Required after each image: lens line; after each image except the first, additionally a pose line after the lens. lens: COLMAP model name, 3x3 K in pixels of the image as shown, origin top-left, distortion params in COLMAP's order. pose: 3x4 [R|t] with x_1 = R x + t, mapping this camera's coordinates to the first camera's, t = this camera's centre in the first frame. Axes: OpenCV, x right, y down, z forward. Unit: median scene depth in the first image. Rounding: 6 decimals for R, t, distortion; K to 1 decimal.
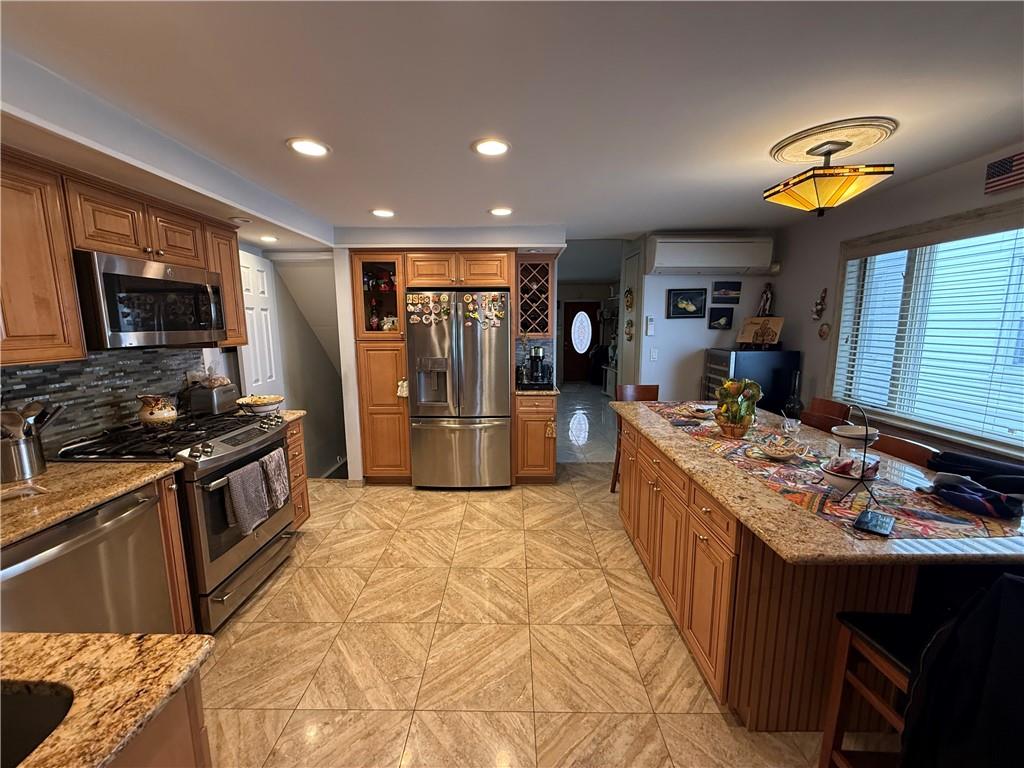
lens RADIAL K [[406.9, 0, 505.6], [0, 406.9, 386.1], [0, 0, 1]] dist [0.000142, -0.000265]
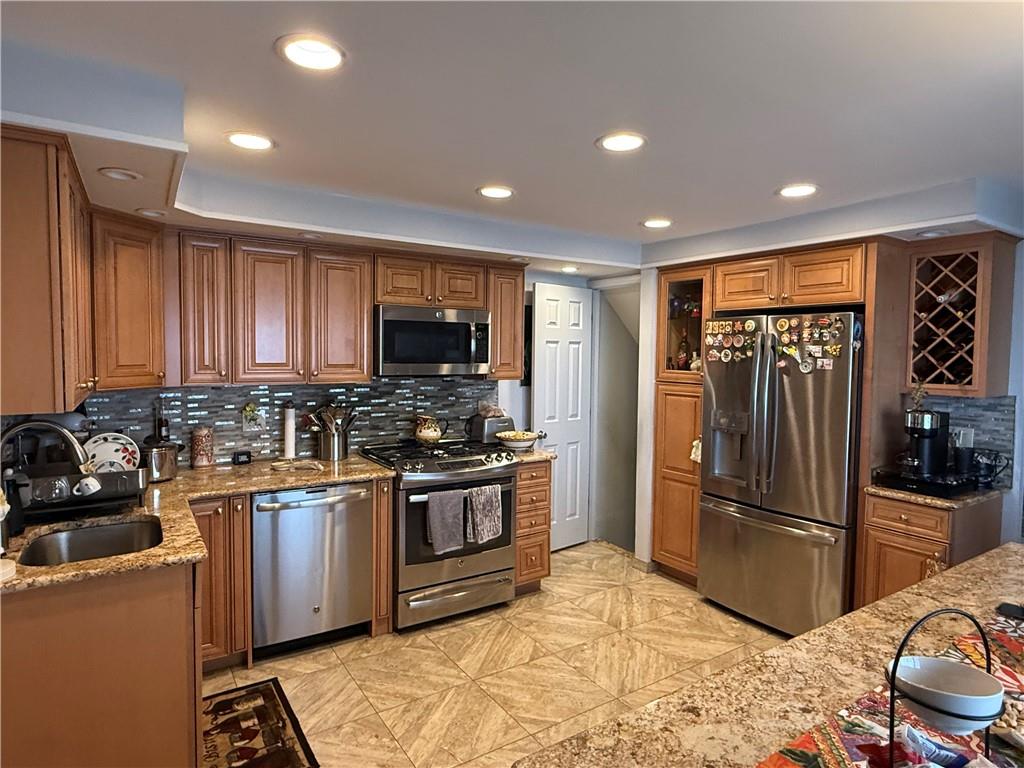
lens RADIAL K [[593.1, 0, 511.8], [0, 593.1, 383.2], [0, 0, 1]] dist [-0.000838, 0.000691]
pose [[0.558827, 0.054333, -0.827502, 0.446051], [-0.140858, 0.989571, -0.030150, -0.036009], [0.817234, 0.133409, 0.560652, 0.138294]]
